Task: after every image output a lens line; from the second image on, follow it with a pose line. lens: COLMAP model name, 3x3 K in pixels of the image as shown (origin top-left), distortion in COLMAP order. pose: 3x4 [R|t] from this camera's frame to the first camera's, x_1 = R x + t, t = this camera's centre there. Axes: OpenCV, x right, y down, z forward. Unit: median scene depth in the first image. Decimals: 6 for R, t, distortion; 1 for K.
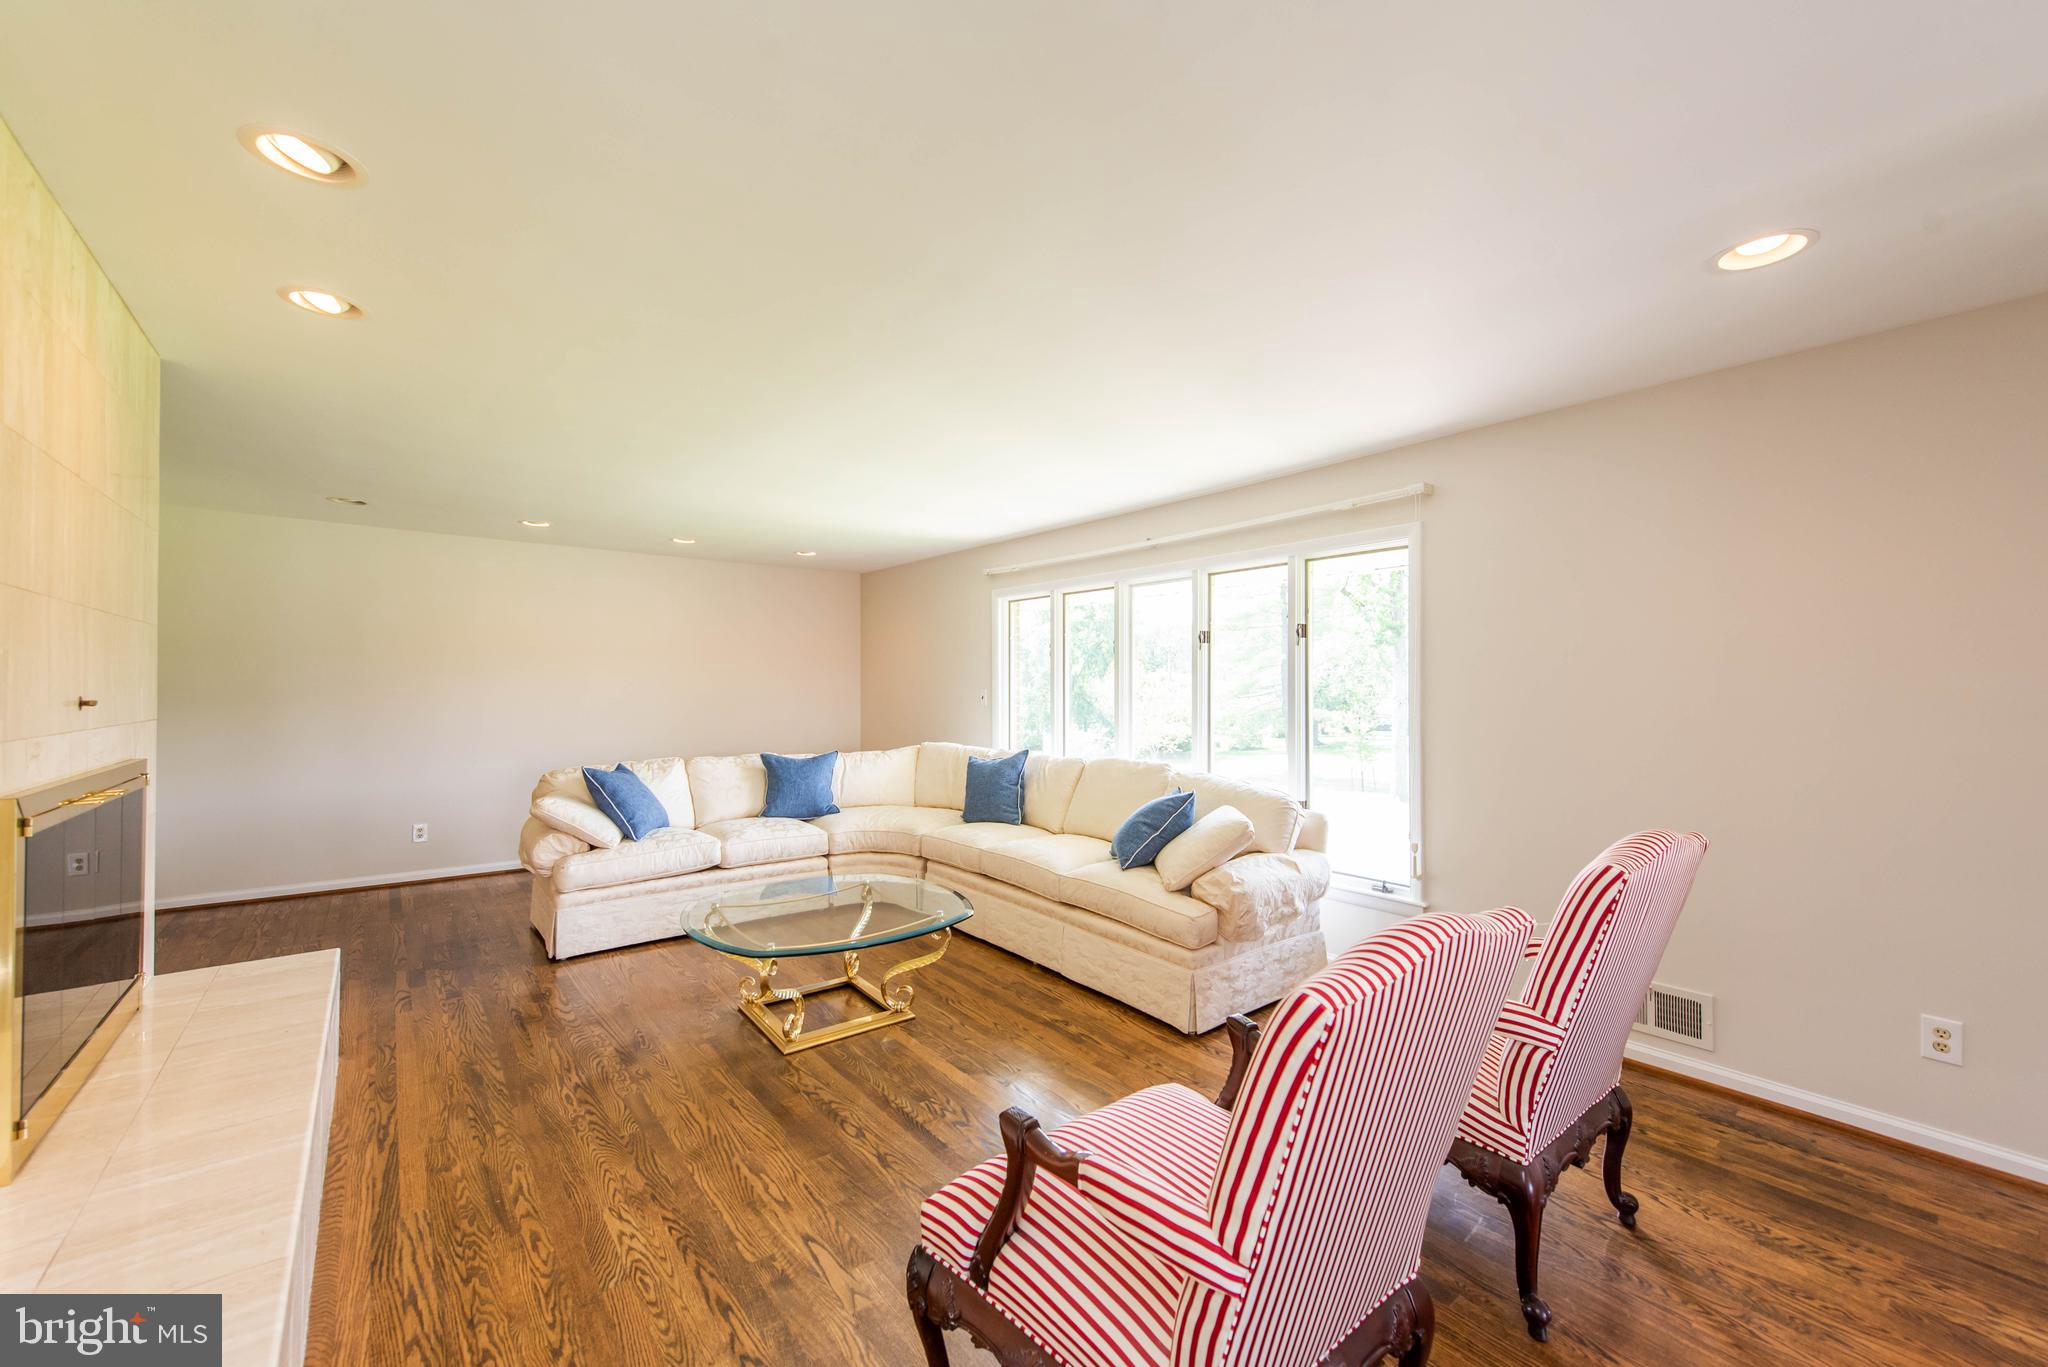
lens RADIAL K [[799.3, 0, 1029.5], [0, 799.3, 679.0], [0, 0, 1]] dist [0.008031, -0.000229]
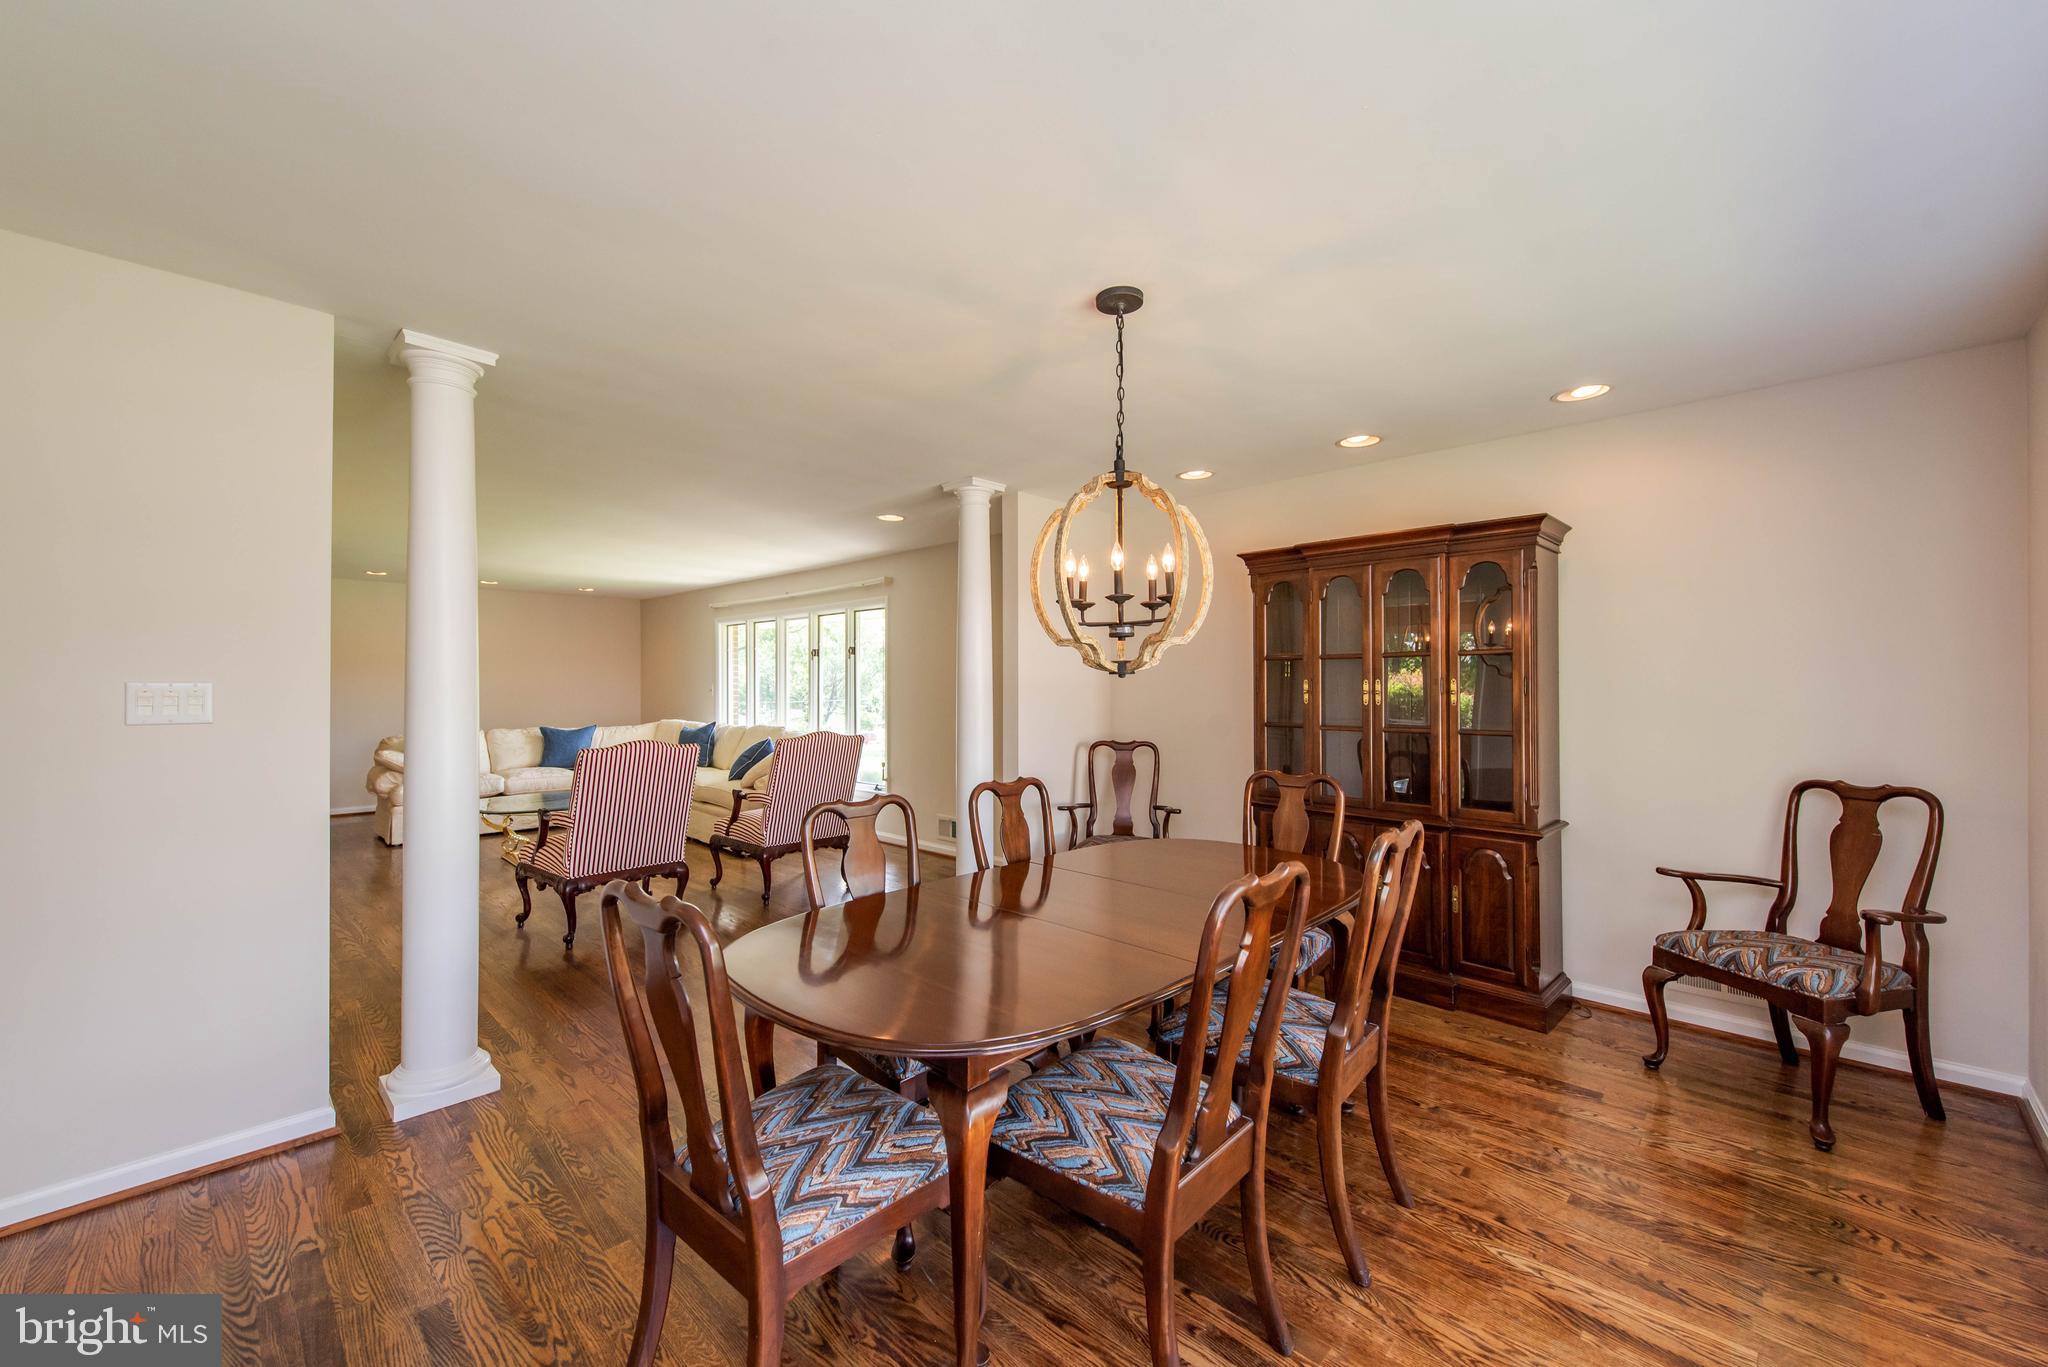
lens RADIAL K [[799.3, 0, 1029.5], [0, 799.3, 679.0], [0, 0, 1]] dist [0.008031, -0.000229]
pose [[0.990267, 0.001564, 0.139174, 0.414813], [-0.000826, 0.999985, -0.005358, 0.011155], [-0.139180, 0.005191, 0.990254, -0.711075]]
